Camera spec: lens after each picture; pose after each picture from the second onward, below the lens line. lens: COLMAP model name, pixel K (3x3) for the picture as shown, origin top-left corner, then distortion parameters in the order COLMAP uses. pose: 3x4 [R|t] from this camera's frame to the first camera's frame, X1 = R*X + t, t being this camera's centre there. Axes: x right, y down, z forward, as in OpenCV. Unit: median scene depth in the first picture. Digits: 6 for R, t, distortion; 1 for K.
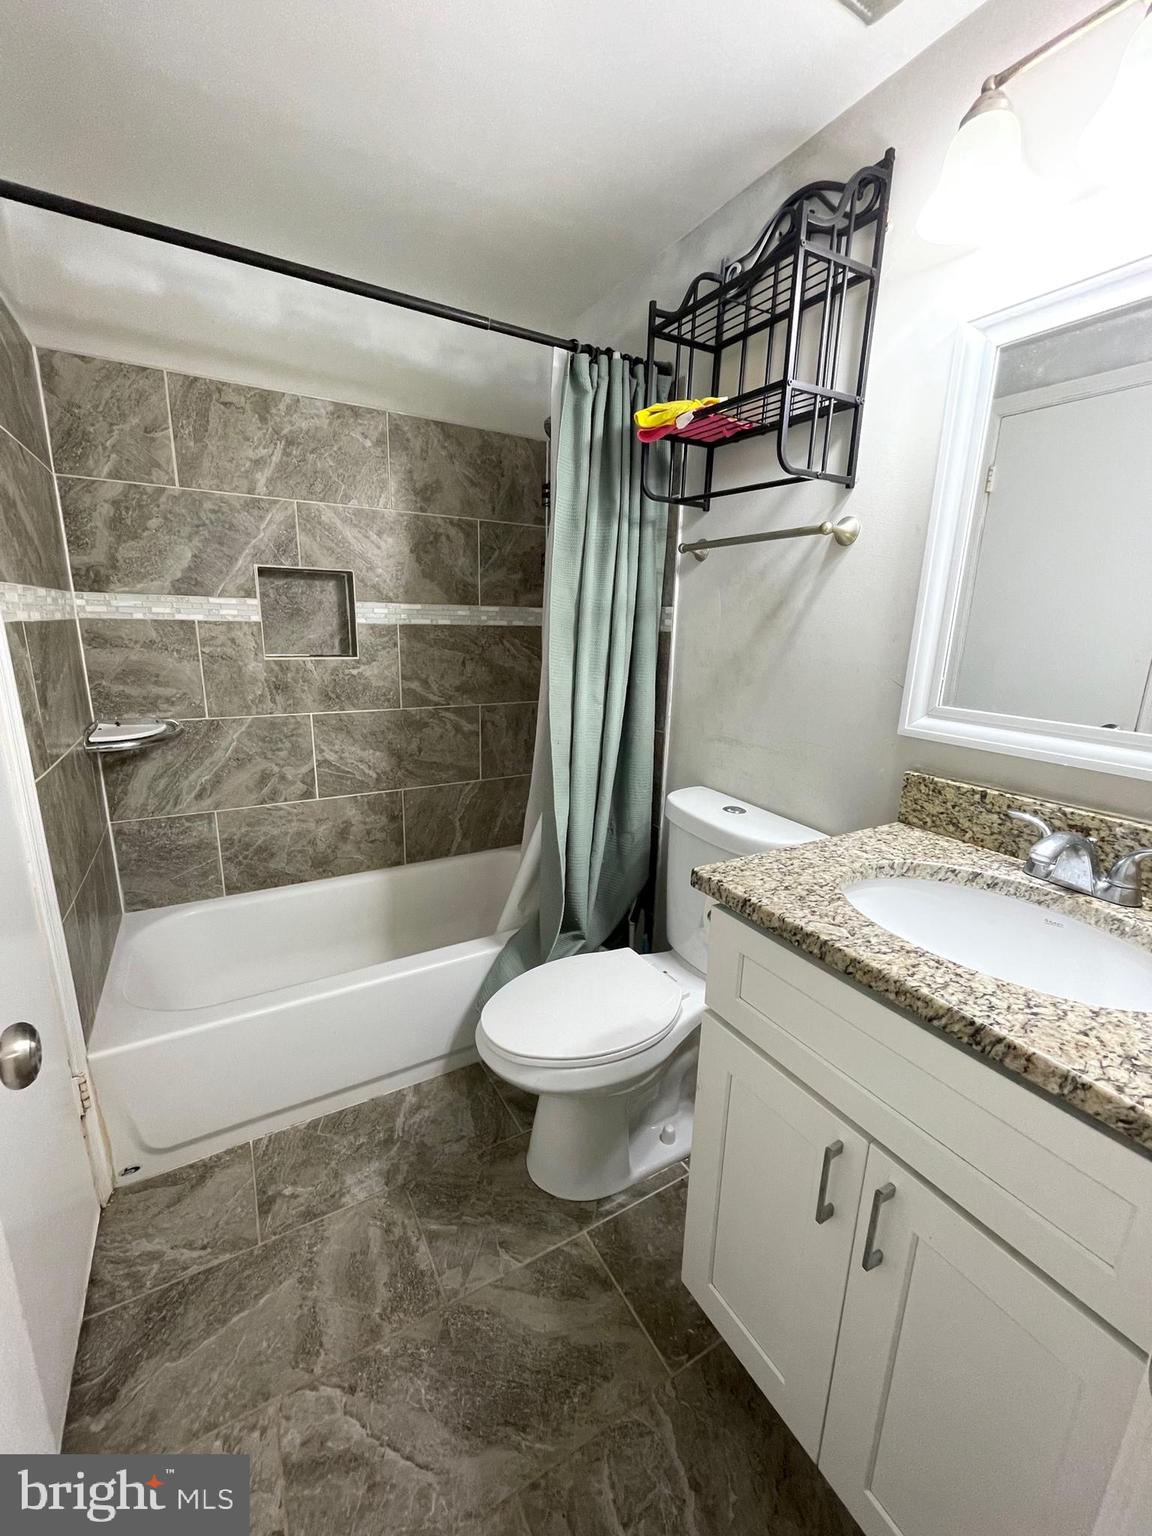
lens RADIAL K [[619.9, 0, 576.0], [0, 619.9, 768.0], [0, 0, 1]] dist [0.000297, -0.002090]
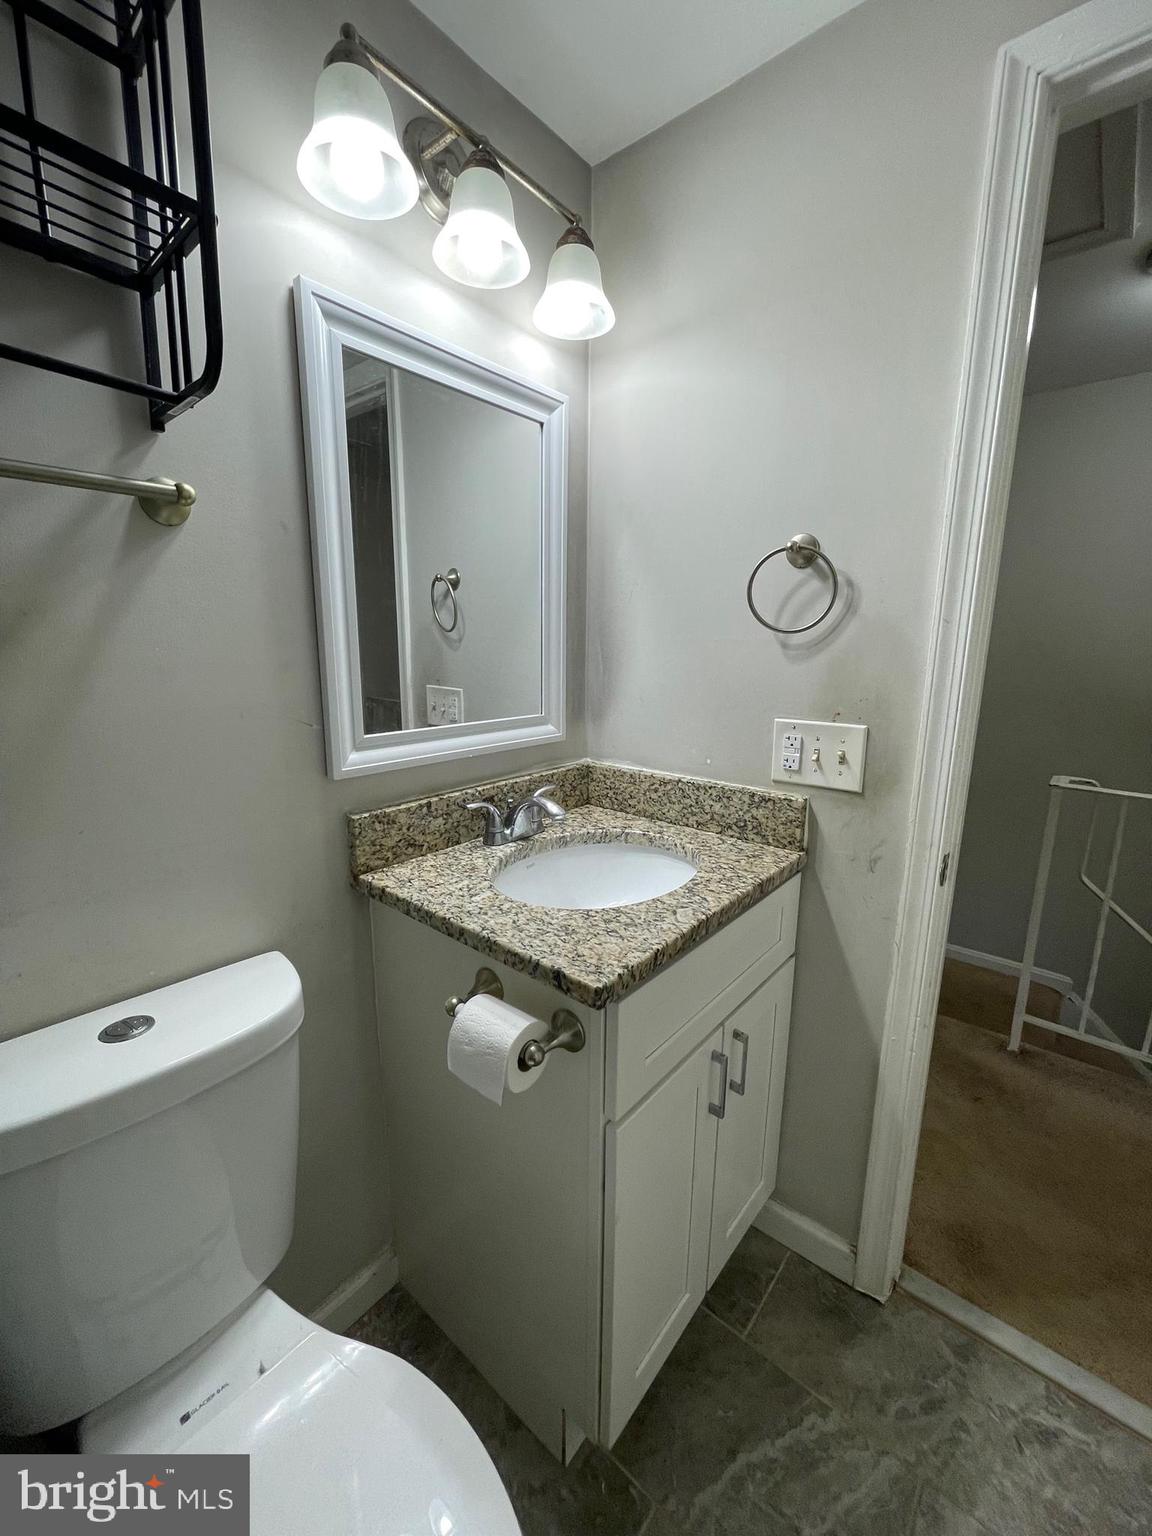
lens RADIAL K [[619.9, 0, 576.0], [0, 619.9, 768.0], [0, 0, 1]] dist [0.000297, -0.002090]
pose [[-0.332394, -0.218509, 0.917479, -0.384081], [0.208896, 0.931573, 0.297547, -0.279834], [-0.919716, 0.290560, -0.264004, 1.036775]]
